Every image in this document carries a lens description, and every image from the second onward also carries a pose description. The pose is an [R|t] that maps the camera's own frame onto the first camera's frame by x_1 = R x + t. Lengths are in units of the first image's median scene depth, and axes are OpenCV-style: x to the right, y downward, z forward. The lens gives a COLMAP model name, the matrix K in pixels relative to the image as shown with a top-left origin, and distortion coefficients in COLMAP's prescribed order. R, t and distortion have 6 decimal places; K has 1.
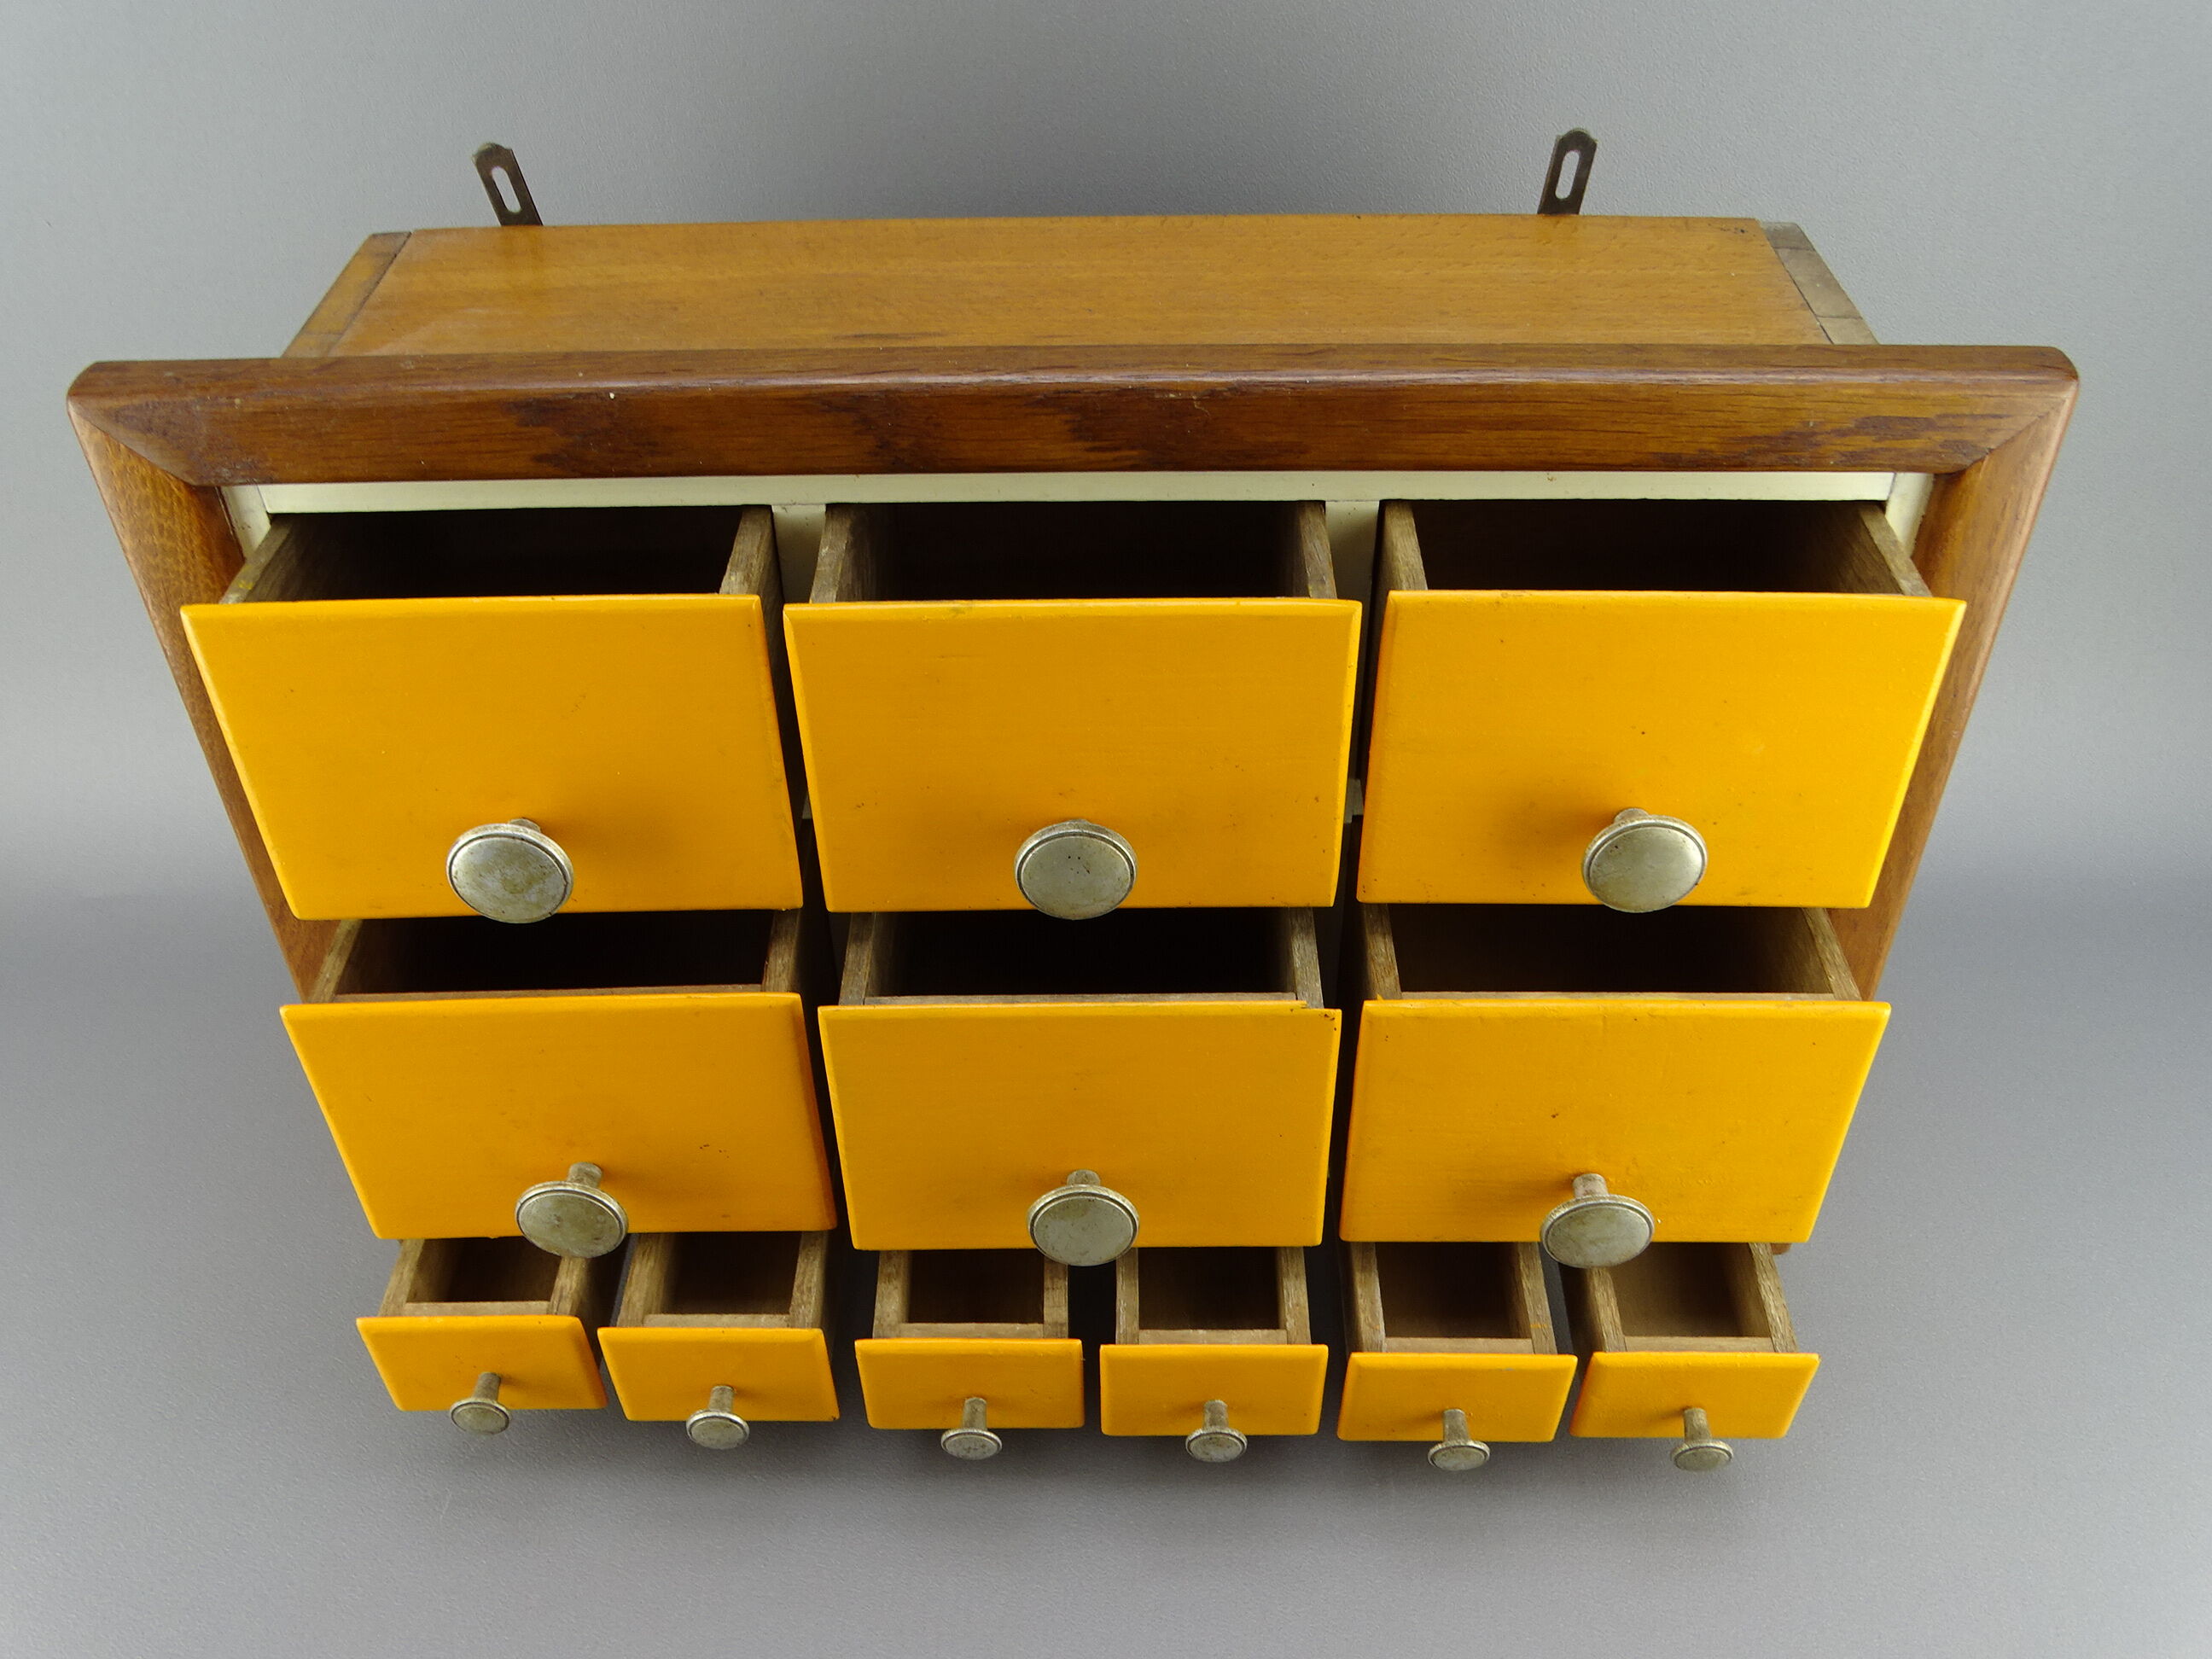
lens RADIAL K [[1774.4, 0, 1106.0], [0, 1774.4, 829.5], [0, 0, 1]] dist [-0.005570, -0.013673]
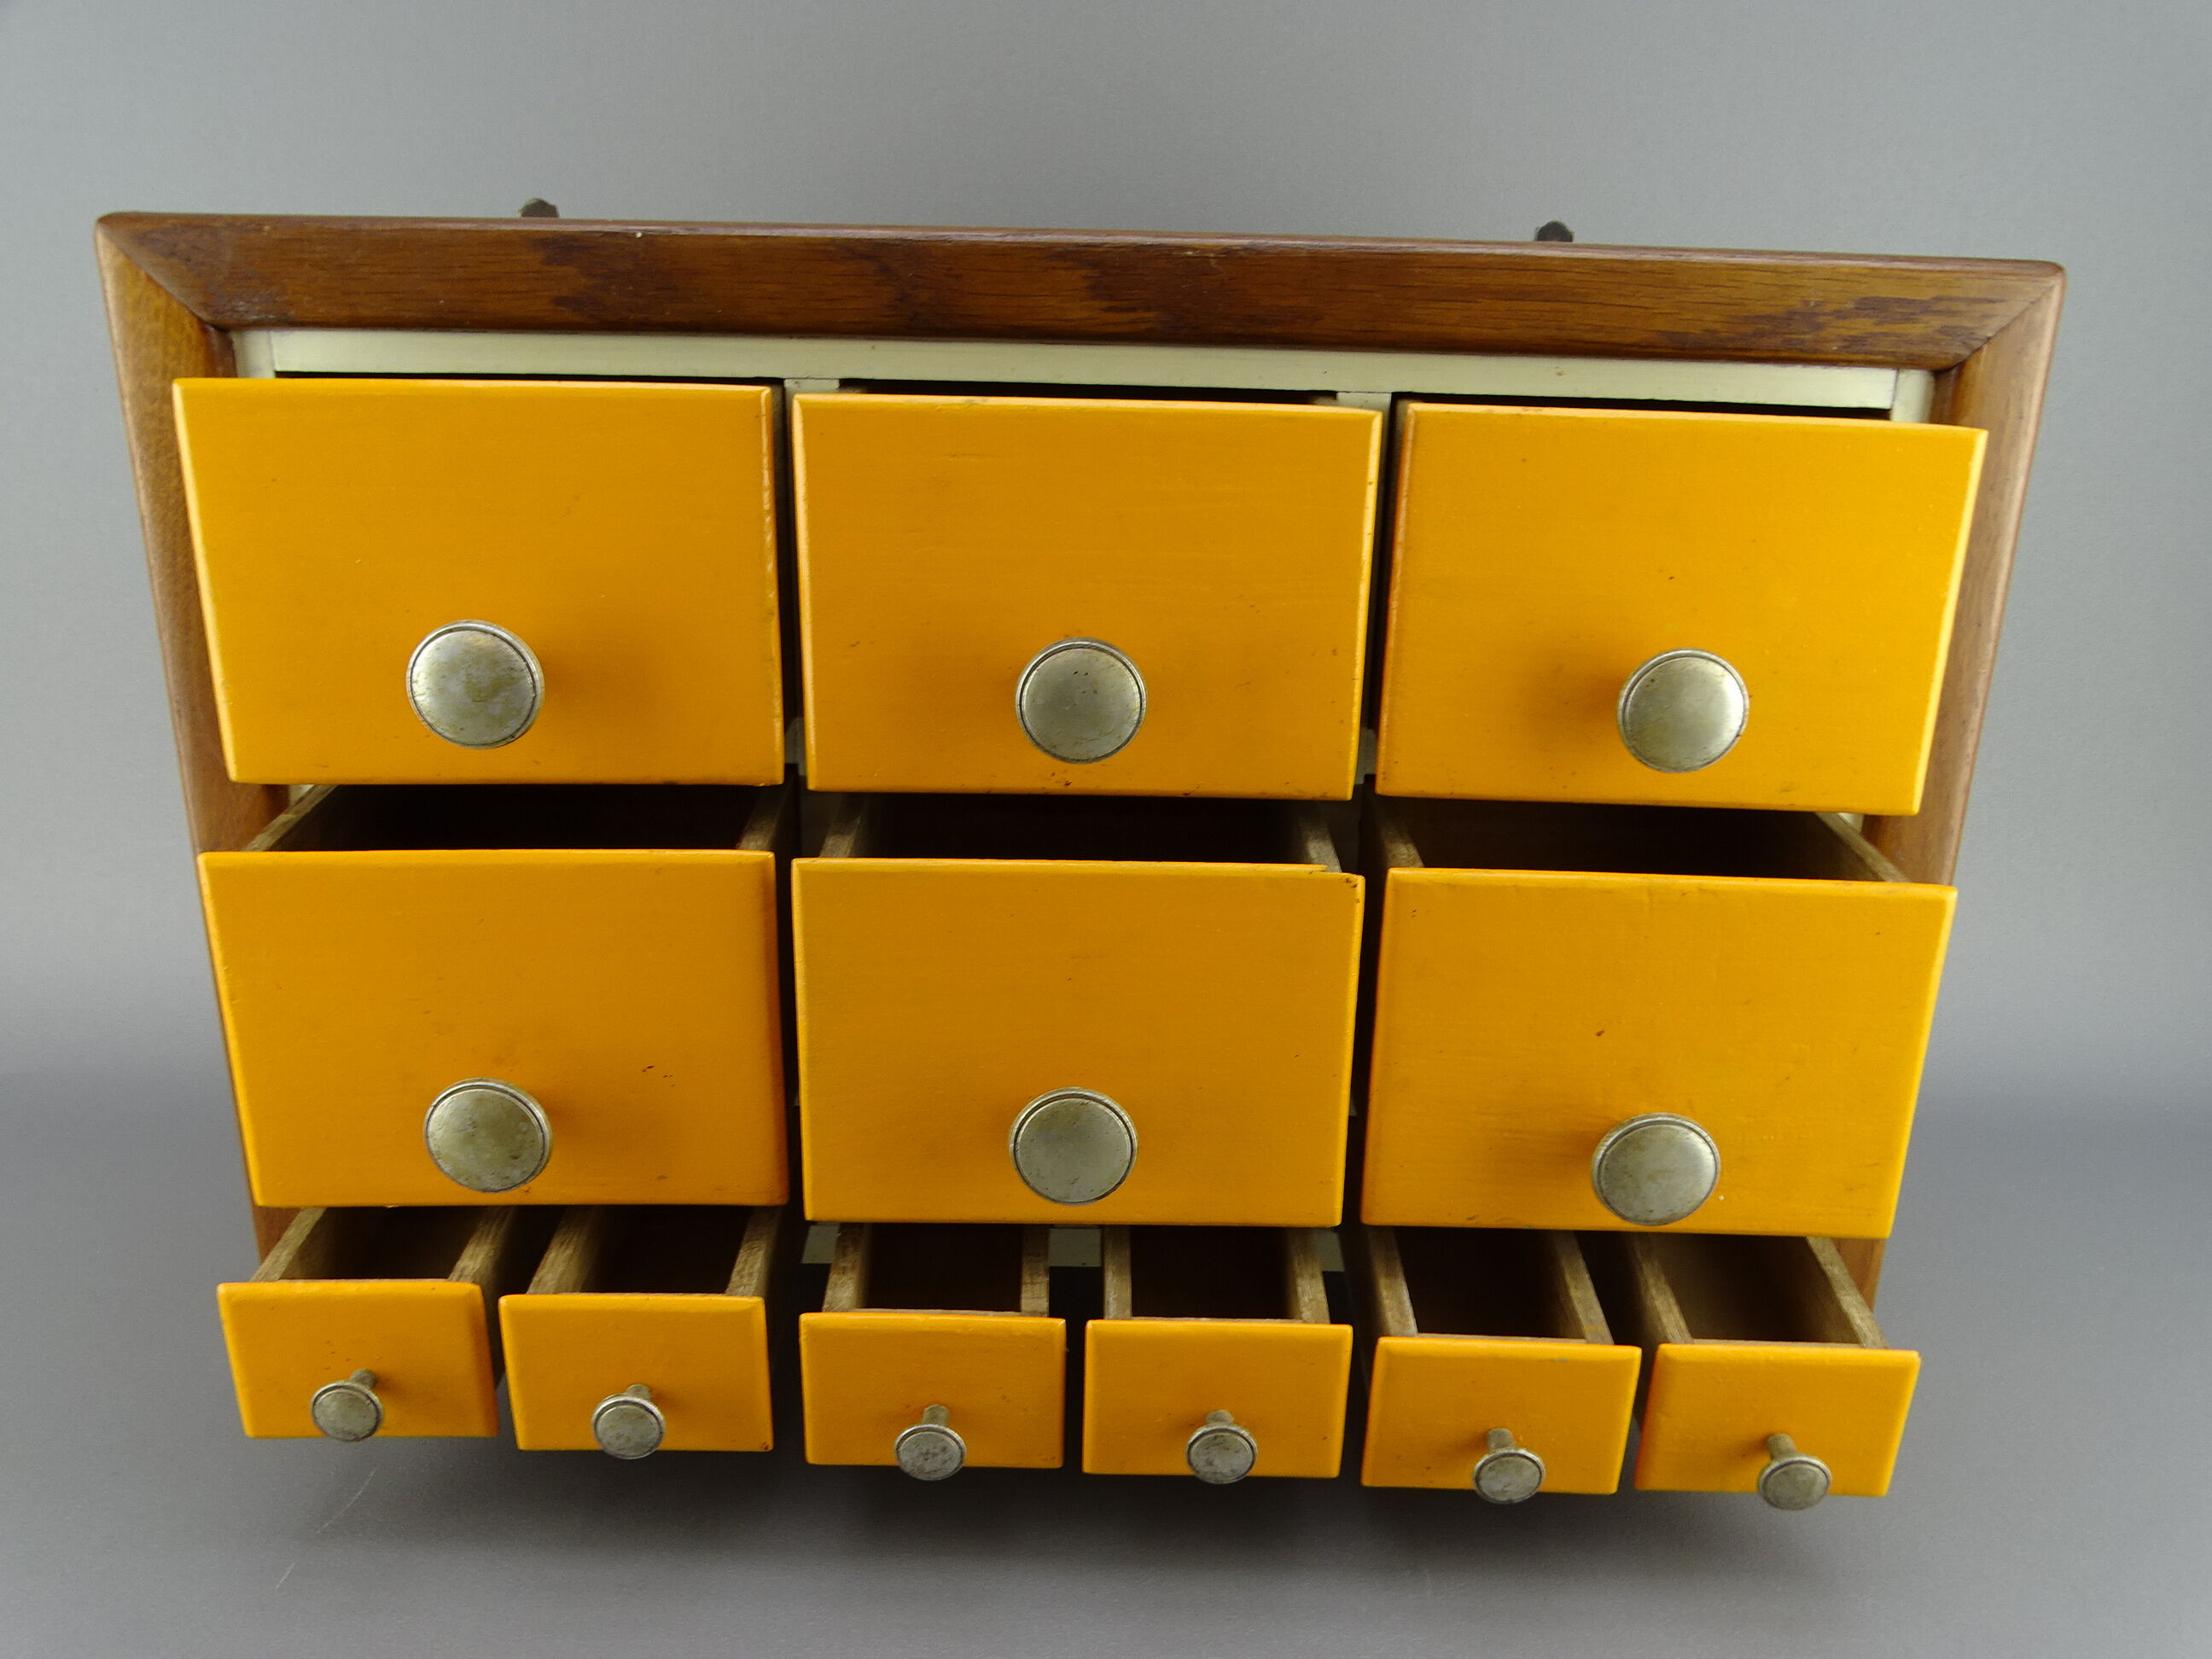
lens RADIAL K [[1774.4, 0, 1106.0], [0, 1774.4, 829.5], [0, 0, 1]] dist [-0.005570, -0.013673]
pose [[0.999418, 0.028831, 0.018243, -0.018289], [-0.021874, 0.951812, -0.305900, 0.358103], [-0.026183, 0.305322, 0.951889, 0.120986]]
